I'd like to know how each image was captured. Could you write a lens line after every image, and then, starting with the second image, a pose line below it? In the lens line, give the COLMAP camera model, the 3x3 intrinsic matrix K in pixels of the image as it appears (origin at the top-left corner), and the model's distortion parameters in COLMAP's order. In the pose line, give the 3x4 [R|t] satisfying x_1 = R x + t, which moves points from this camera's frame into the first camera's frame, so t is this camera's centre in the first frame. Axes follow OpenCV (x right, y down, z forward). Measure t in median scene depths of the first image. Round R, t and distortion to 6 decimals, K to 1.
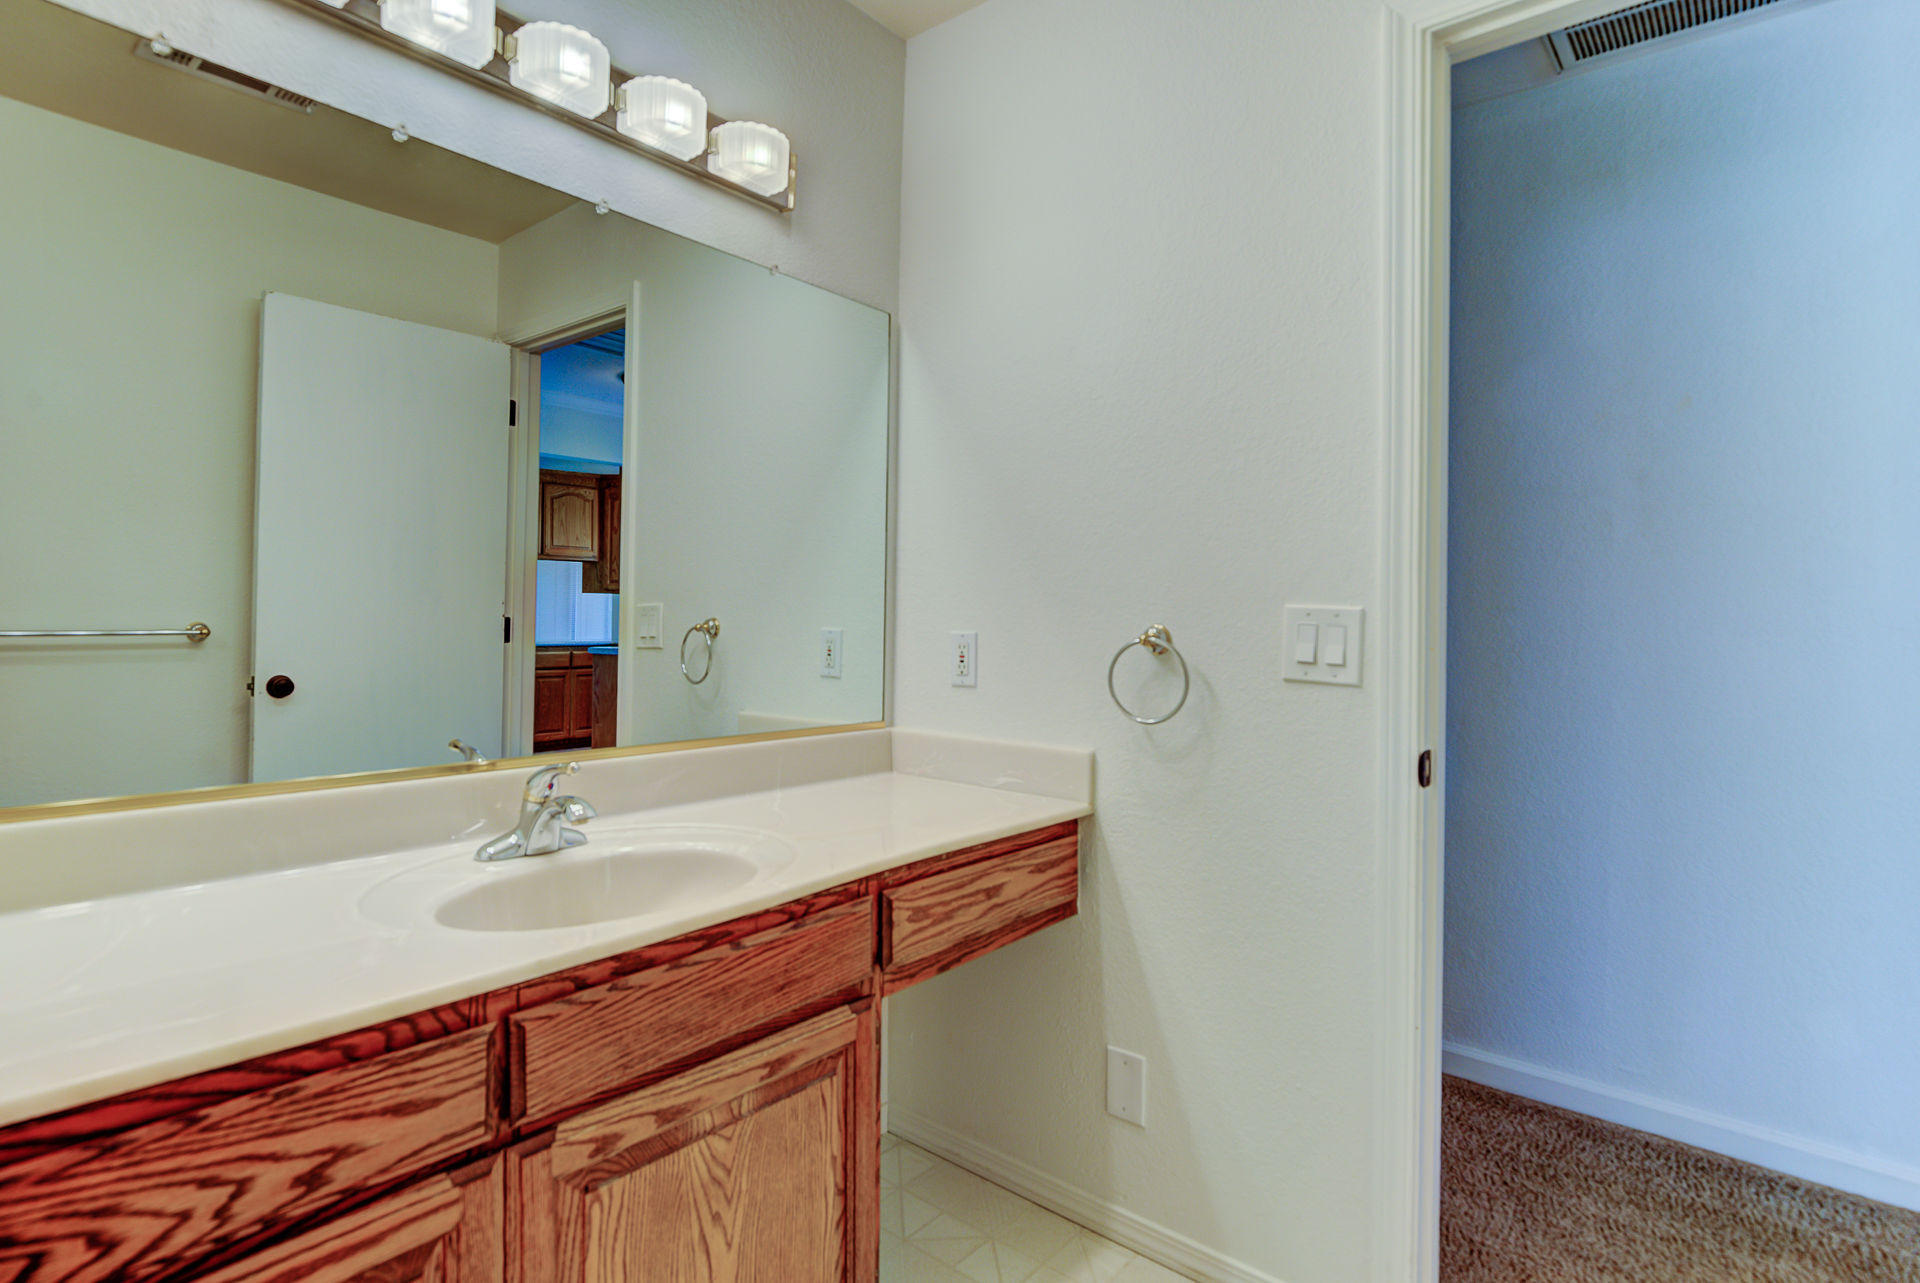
lens RADIAL K [[974.6, 0, 956.6], [0, 974.6, 637.9], [0, 0, 1]] dist [-0.005722, -0.001330]
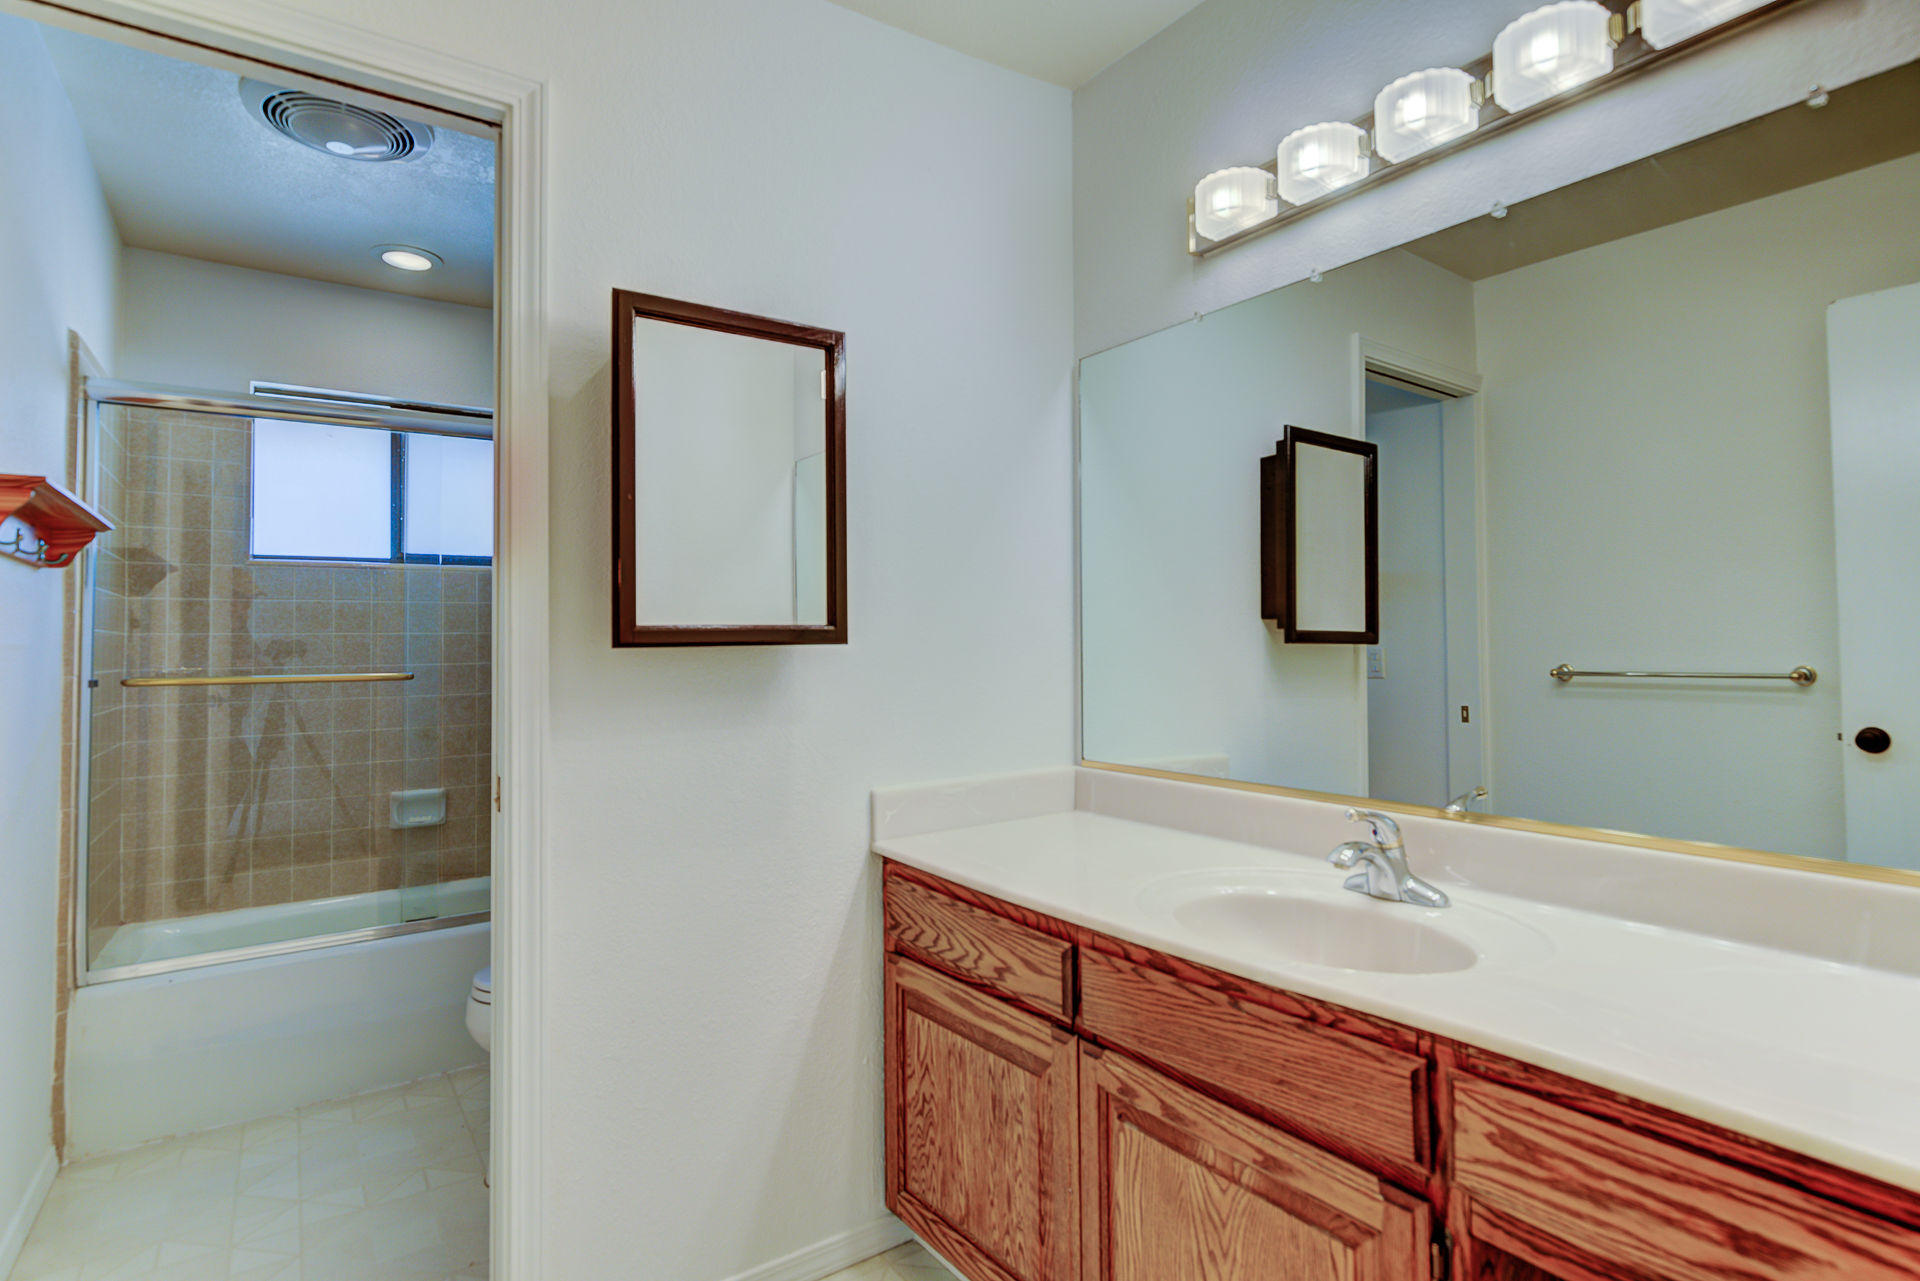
lens RADIAL K [[974.6, 0, 958.5], [0, 974.6, 630.2], [0, 0, 1]] dist [-0.005722, -0.001330]
pose [[-0.275484, -0.028362, -0.960887, 0.830538], [-0.011895, 0.999589, -0.026094, -0.034096], [0.961232, 0.004241, -0.275708, 1.022313]]
